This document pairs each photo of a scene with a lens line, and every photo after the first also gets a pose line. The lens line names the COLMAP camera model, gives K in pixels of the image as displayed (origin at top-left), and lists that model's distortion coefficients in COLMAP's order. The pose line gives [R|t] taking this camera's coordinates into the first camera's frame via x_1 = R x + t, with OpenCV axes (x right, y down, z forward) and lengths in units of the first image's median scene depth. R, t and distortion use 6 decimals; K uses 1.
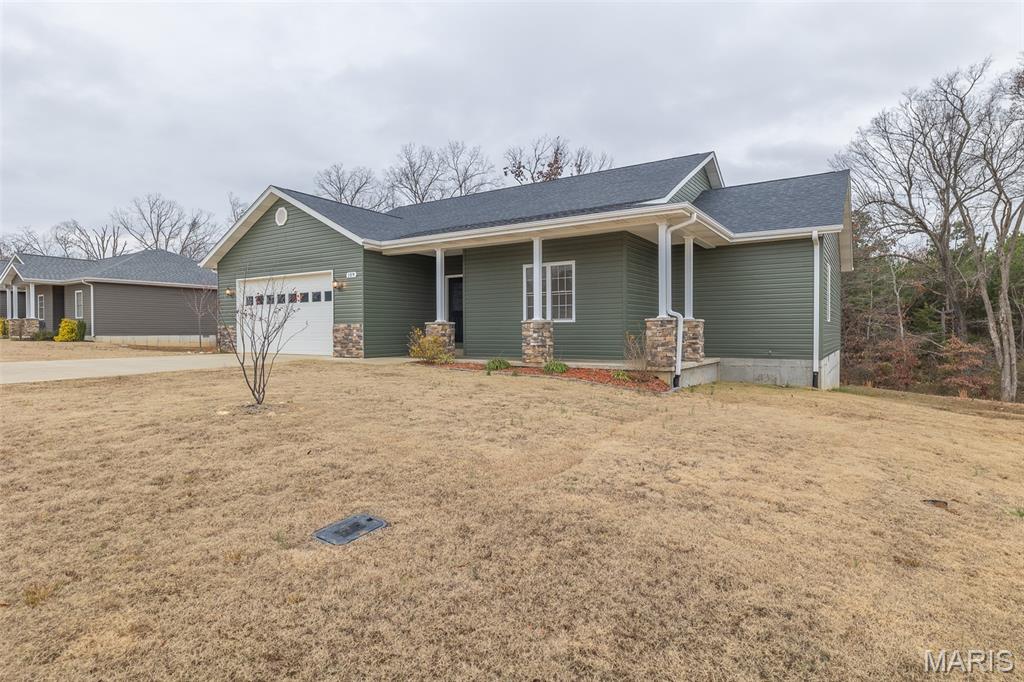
lens RADIAL K [[555.4, 0, 512.0], [0, 555.4, 341.0], [0, 0, 1]] dist [0.000635, 0.000138]
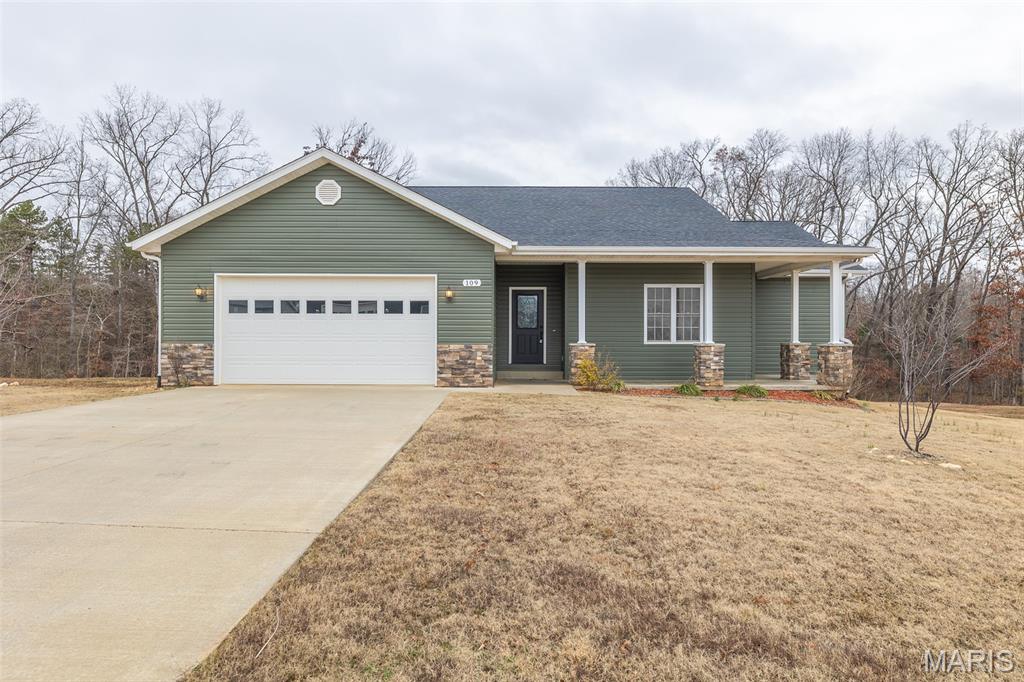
lens RADIAL K [[593.0, 0, 512.0], [0, 593.0, 341.0], [0, 0, 1]] dist [0.001026, -0.000149]
pose [[0.828899, 0.004230, 0.559383, -0.706400], [0.003332, 0.999916, -0.012500, -0.024586], [-0.559389, 0.012225, 0.828815, 0.260905]]
